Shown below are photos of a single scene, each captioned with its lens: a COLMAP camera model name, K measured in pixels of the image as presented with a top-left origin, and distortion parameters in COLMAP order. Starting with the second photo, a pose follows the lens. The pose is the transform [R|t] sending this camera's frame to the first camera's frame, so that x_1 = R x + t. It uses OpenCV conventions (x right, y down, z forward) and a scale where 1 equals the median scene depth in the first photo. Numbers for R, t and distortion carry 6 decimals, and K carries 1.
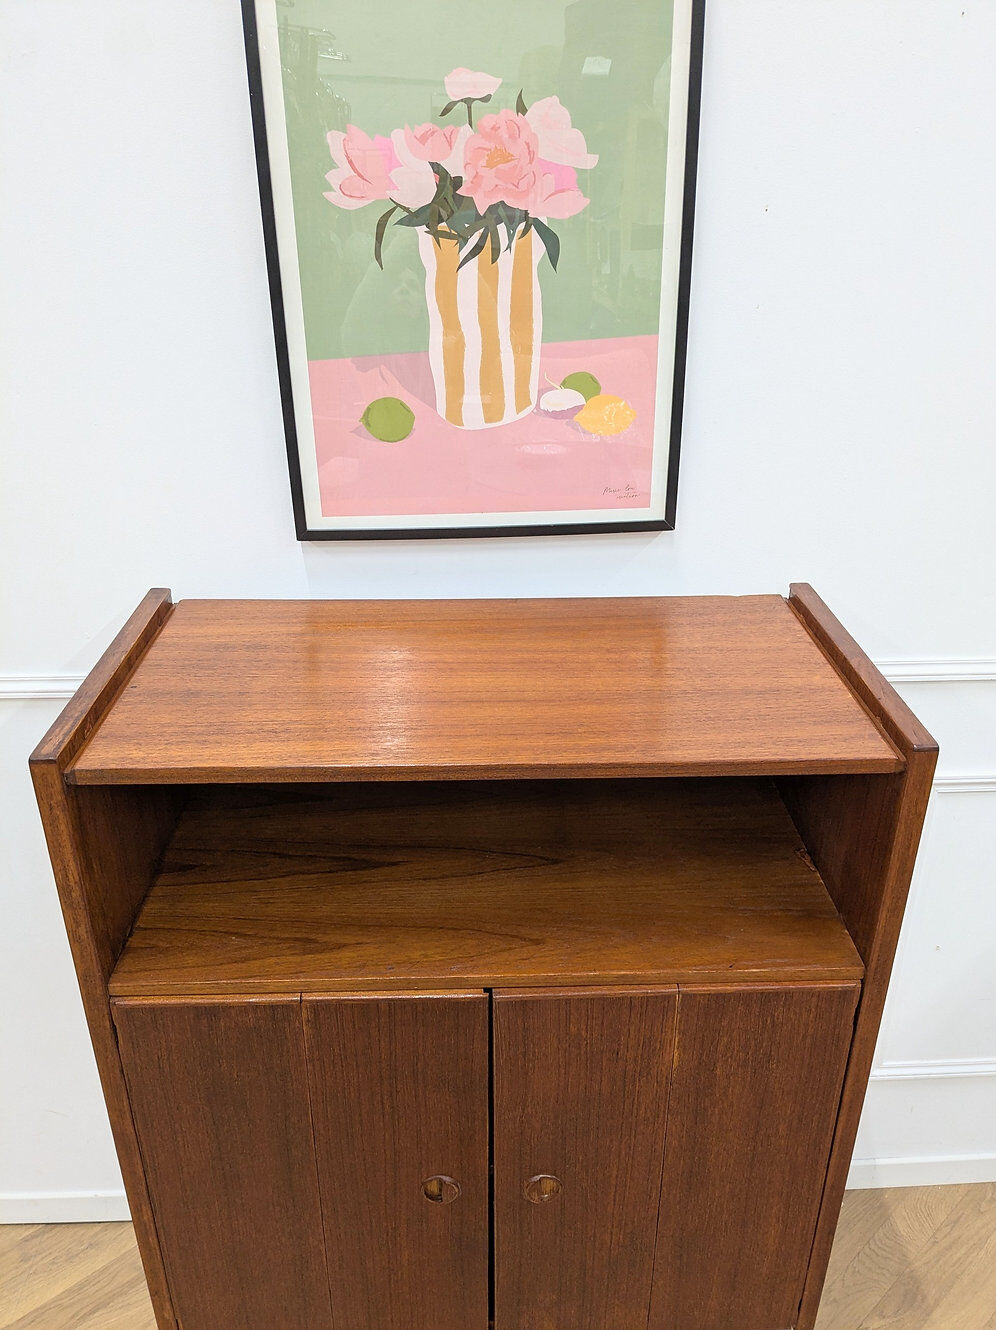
lens RADIAL K [[1048.4, 0, 506.8], [0, 1048.4, 680.3], [0, 0, 1]] dist [0.049514, -0.090970]
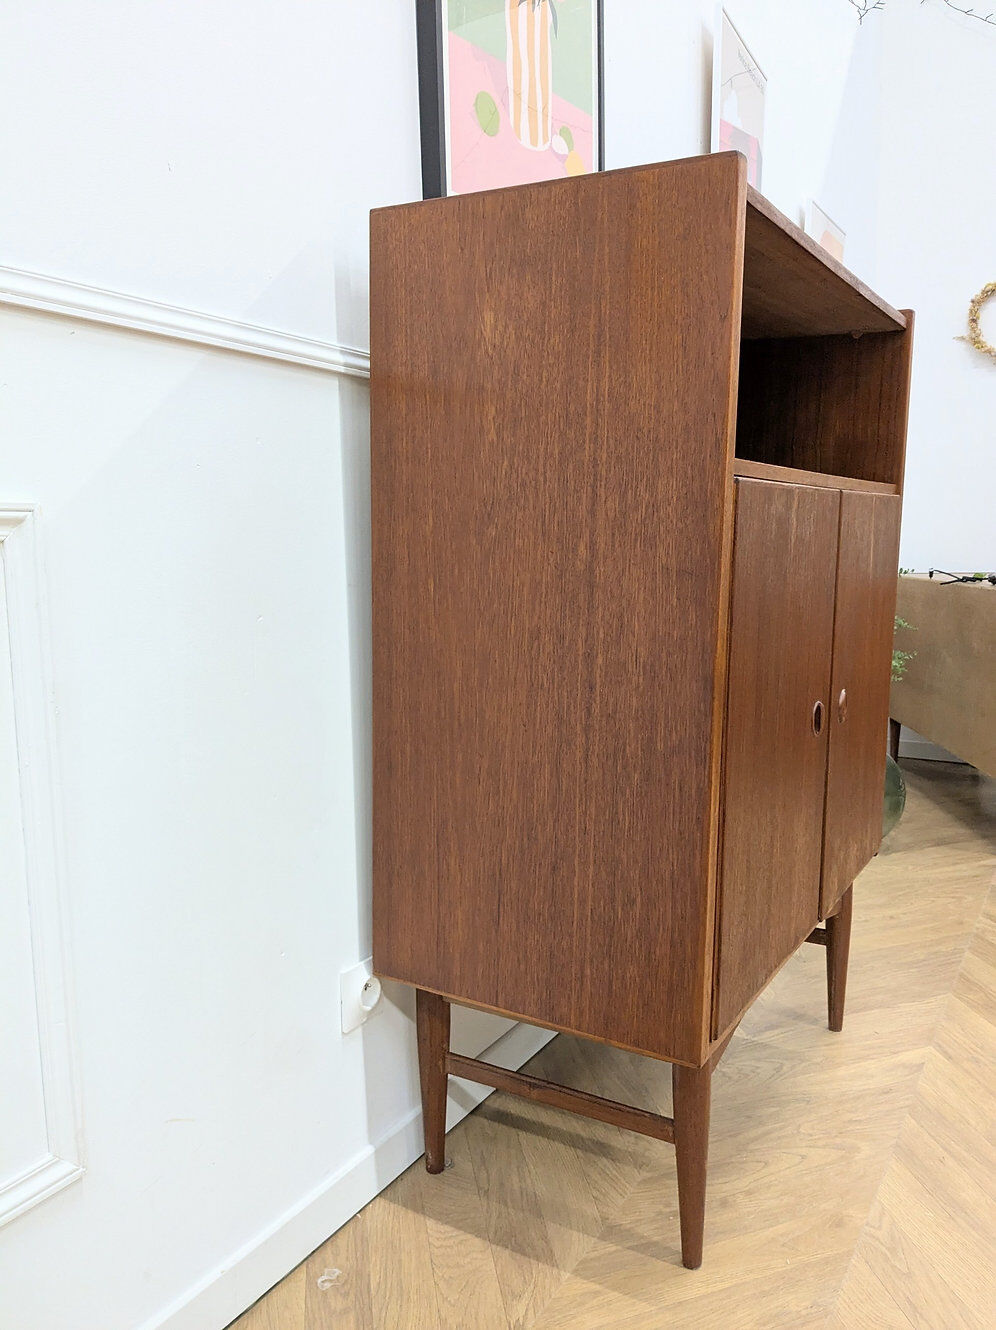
lens RADIAL K [[1048.4, 0, 523.5], [0, 1048.4, 671.2], [0, 0, 1]] dist [0.049514, -0.090970]
pose [[0.542288, -0.120536, 0.831501, -1.142523], [0.368906, 0.923316, -0.106747, 0.448919], [-0.754872, 0.364634, 0.545170, 0.620475]]
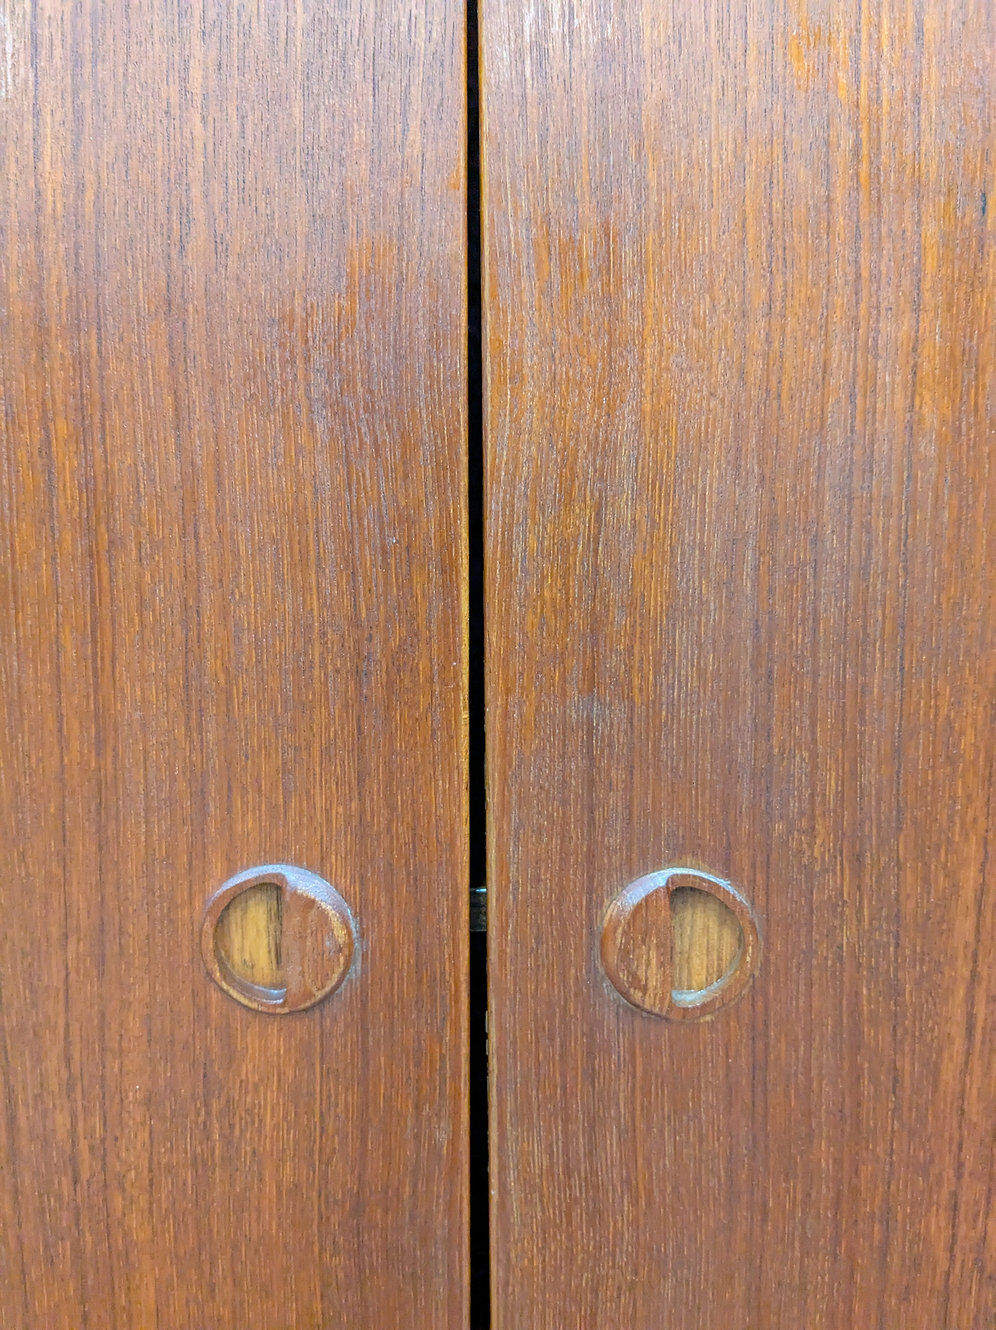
lens RADIAL K [[1048.4, 0, 494.6], [0, 1048.4, 664.8], [0, 0, 1]] dist [0.049514, -0.090970]
pose [[0.998555, -0.000236, -0.053733, 0.003327], [-0.017031, 0.947043, -0.320655, 0.506453], [0.050963, 0.321107, 0.945671, 0.749061]]
